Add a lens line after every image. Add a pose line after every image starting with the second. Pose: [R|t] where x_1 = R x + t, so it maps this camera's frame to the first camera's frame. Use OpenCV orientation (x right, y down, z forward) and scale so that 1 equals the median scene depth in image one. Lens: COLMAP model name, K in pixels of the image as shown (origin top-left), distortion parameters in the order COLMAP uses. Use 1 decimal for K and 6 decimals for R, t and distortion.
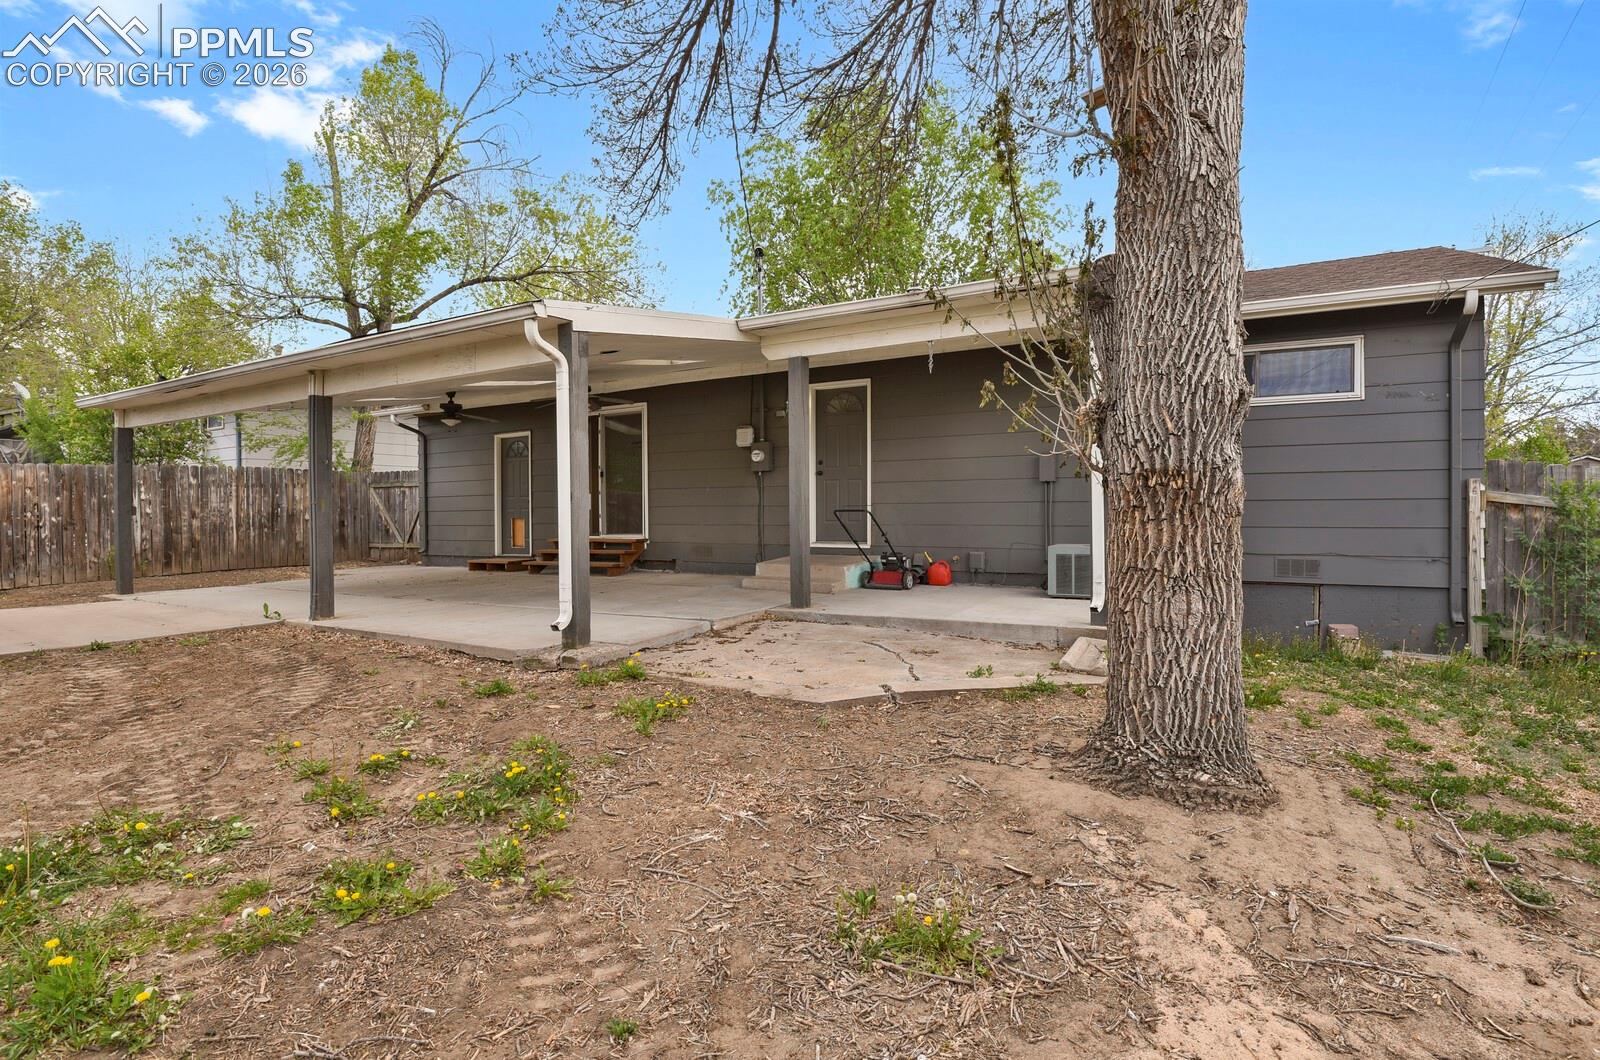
lens RADIAL K [[785.3, 0, 802.1], [0, 785.3, 528.2], [0, 0, 1]] dist [-0.016908, -0.001577]
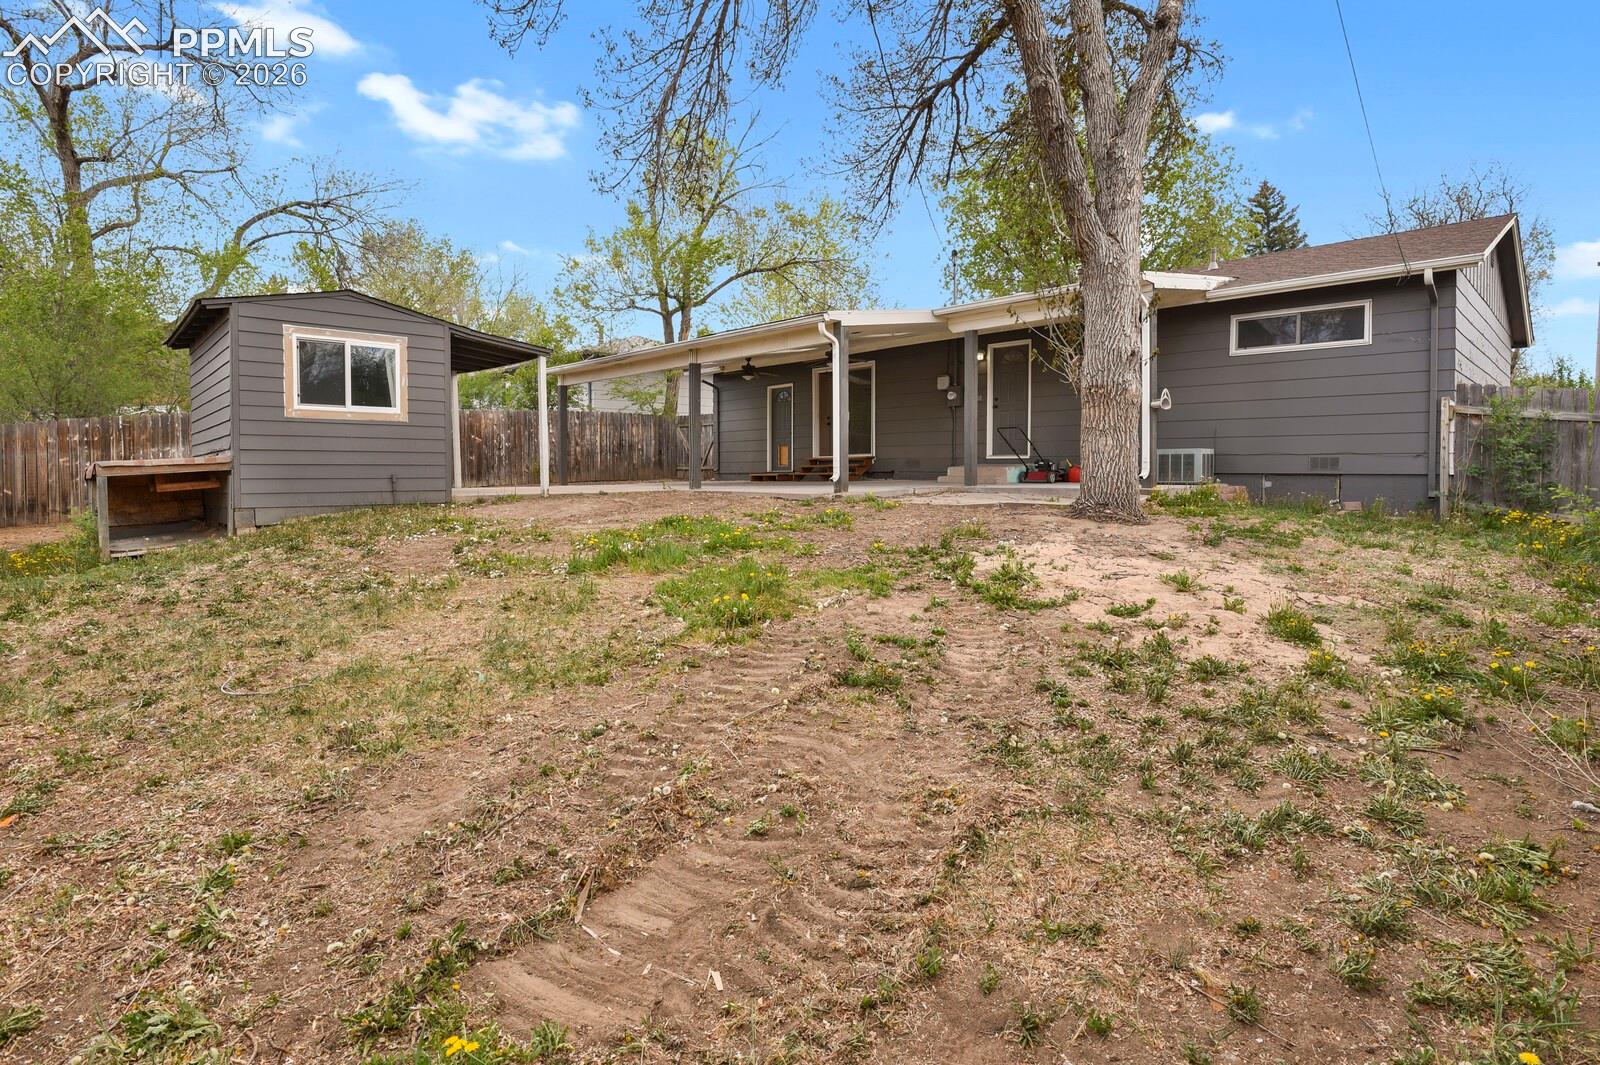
lens RADIAL K [[785.3, 0, 805.8], [0, 785.3, 482.2], [0, 0, 1]] dist [-0.016908, -0.001577]
pose [[0.962719, 0.010358, -0.270306, 0.076695], [-0.010390, 0.999945, 0.001311, 0.067559], [0.270305, 0.001547, 0.962773, -0.458061]]
